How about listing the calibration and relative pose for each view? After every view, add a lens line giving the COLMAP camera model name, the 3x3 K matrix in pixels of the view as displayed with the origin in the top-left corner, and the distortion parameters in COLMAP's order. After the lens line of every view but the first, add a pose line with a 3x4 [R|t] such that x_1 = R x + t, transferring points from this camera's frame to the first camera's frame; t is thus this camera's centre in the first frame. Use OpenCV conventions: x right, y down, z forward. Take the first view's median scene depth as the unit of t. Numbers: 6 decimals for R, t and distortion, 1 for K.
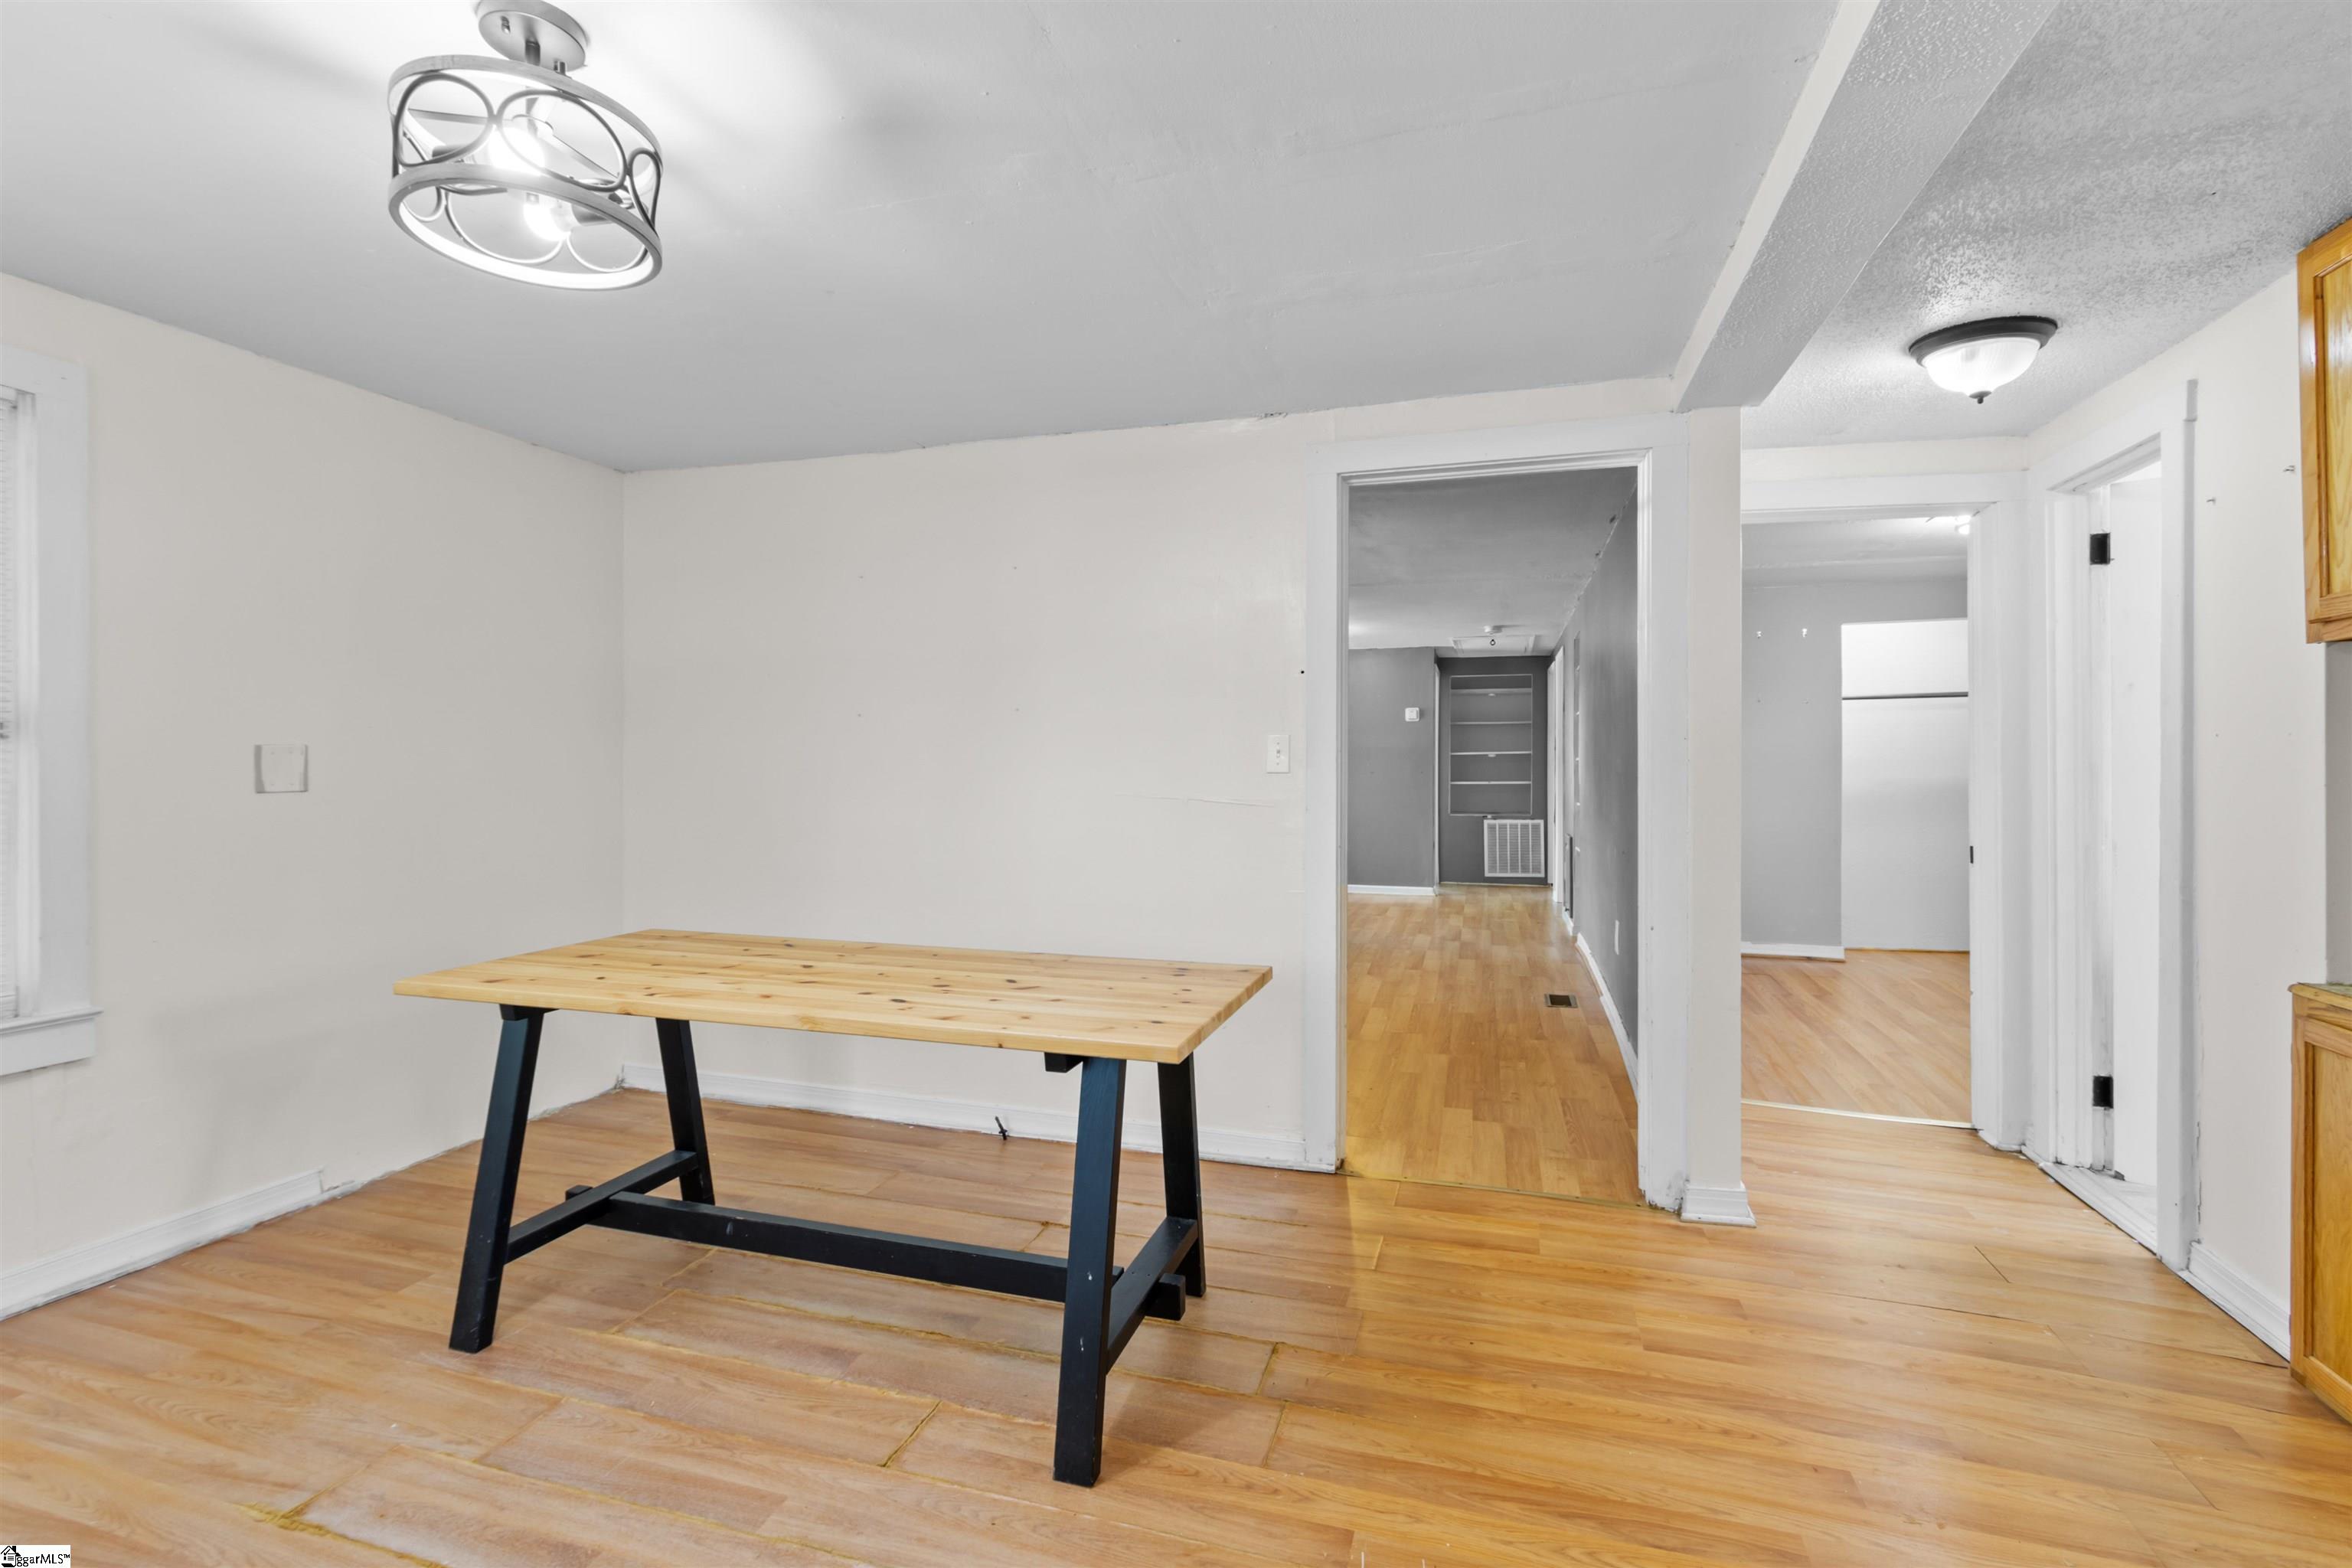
lens RADIAL K [[1084.2, 0, 1161.2], [0, 1084.2, 761.2], [0, 0, 1]] dist [0.001311, 0.000218]
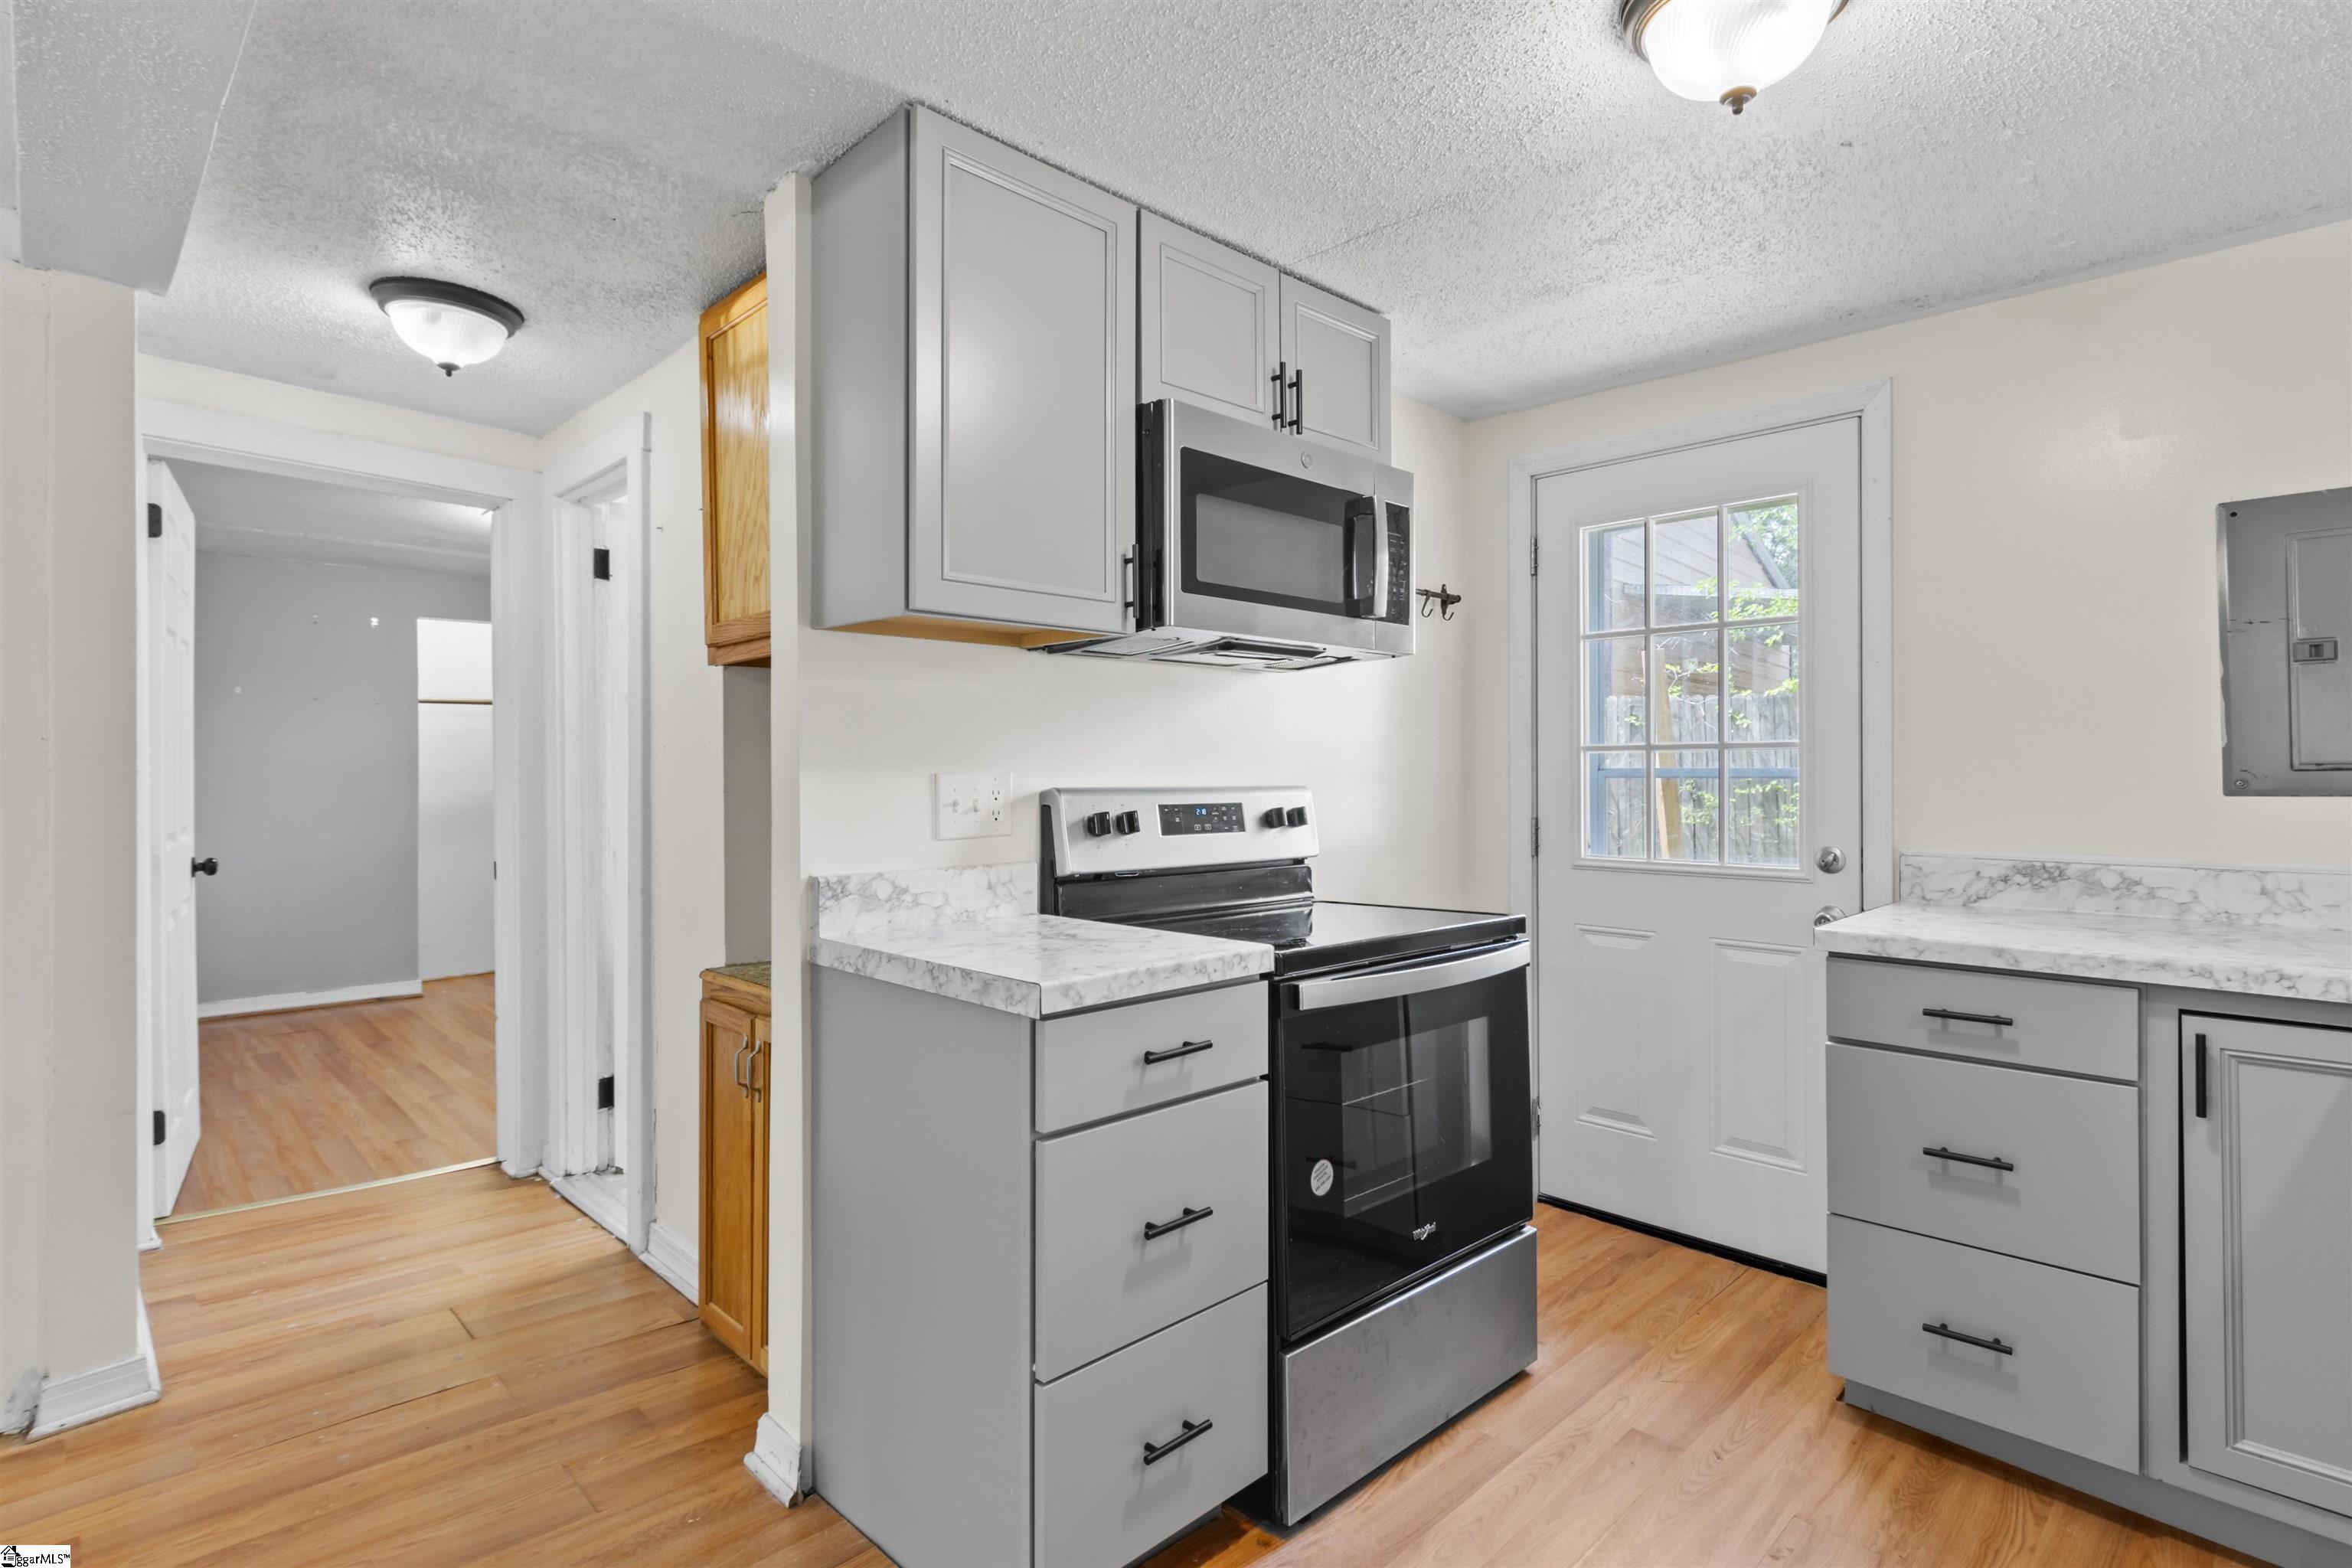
lens RADIAL K [[1176.0, 0, 1175.2], [0, 1176.0, 763.7], [0, 0, 1]] dist [0.002798, -0.001746]
pose [[0.457921, 0.003802, 0.888985, 0.140380], [0.002489, 0.999981, -0.005559, 0.000573], [-0.888990, 0.004758, 0.457903, 0.011918]]
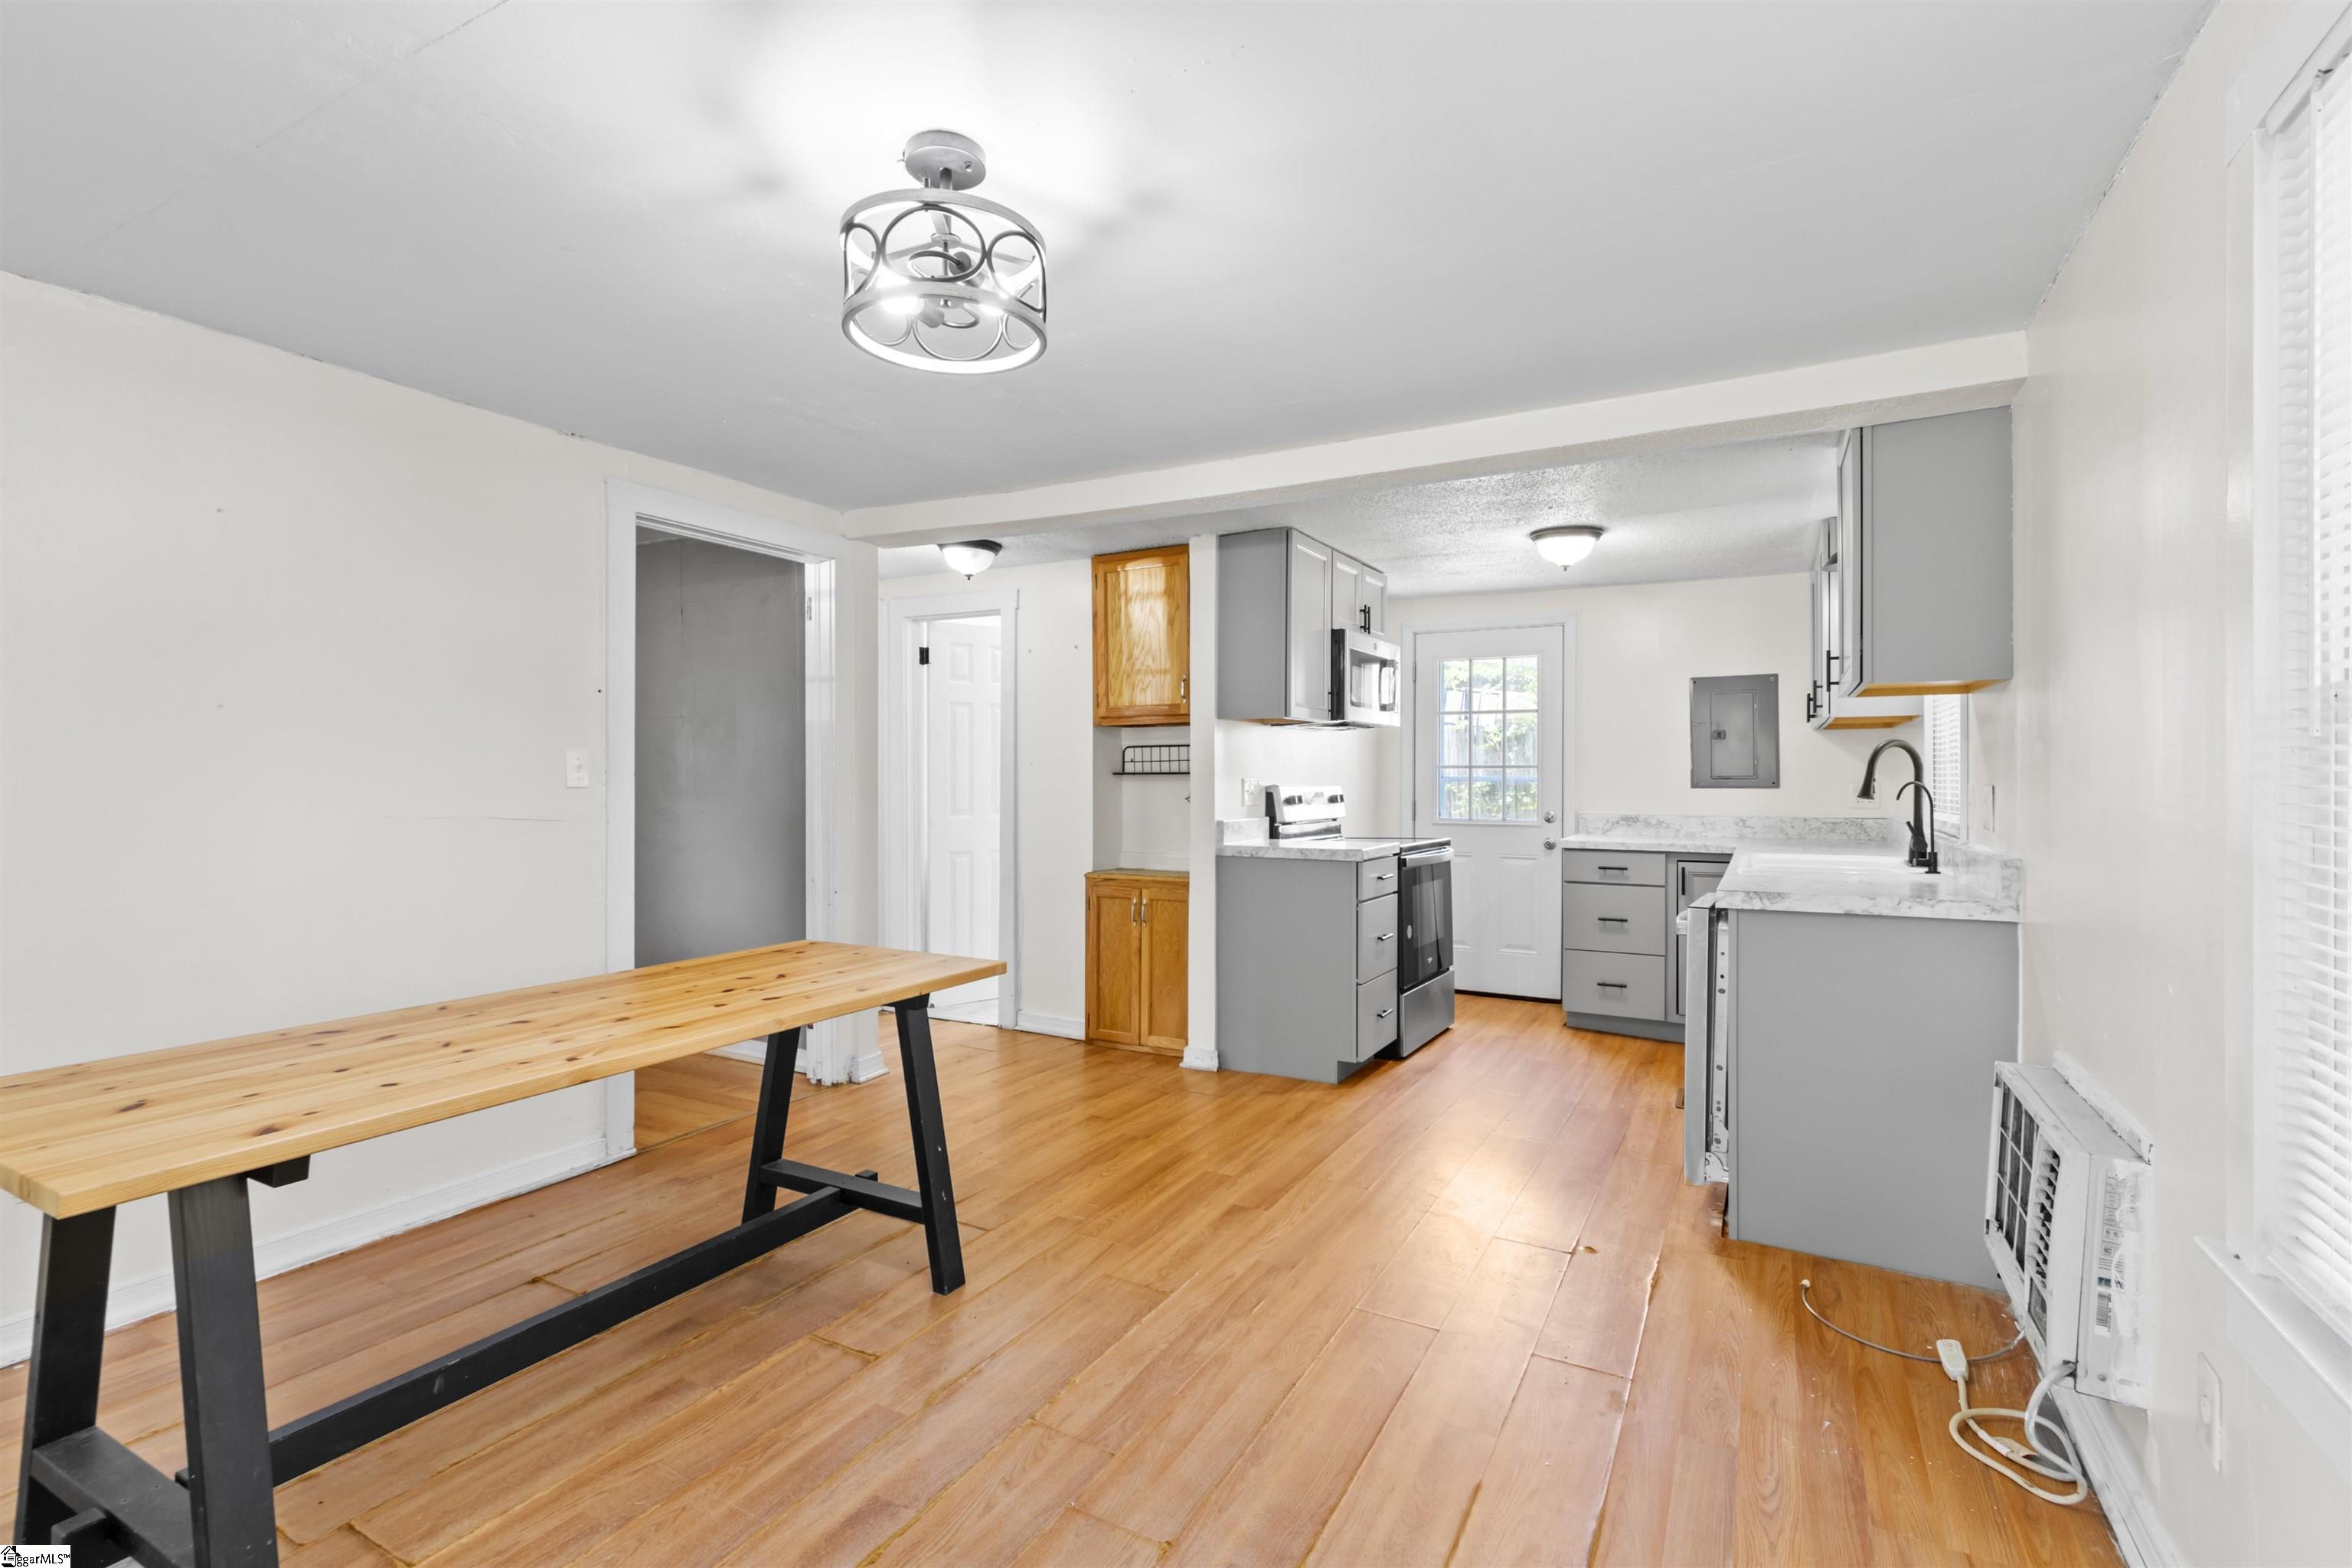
lens RADIAL K [[1047.4, 0, 1213.6], [0, 1047.4, 777.3], [0, 0, 1]] dist [0.001410, 0.000154]
pose [[0.175266, -0.001985, 0.984519, -0.789521], [-0.001607, 0.999996, 0.002303, -0.002722], [-0.984520, -0.001986, 0.175262, 0.249553]]
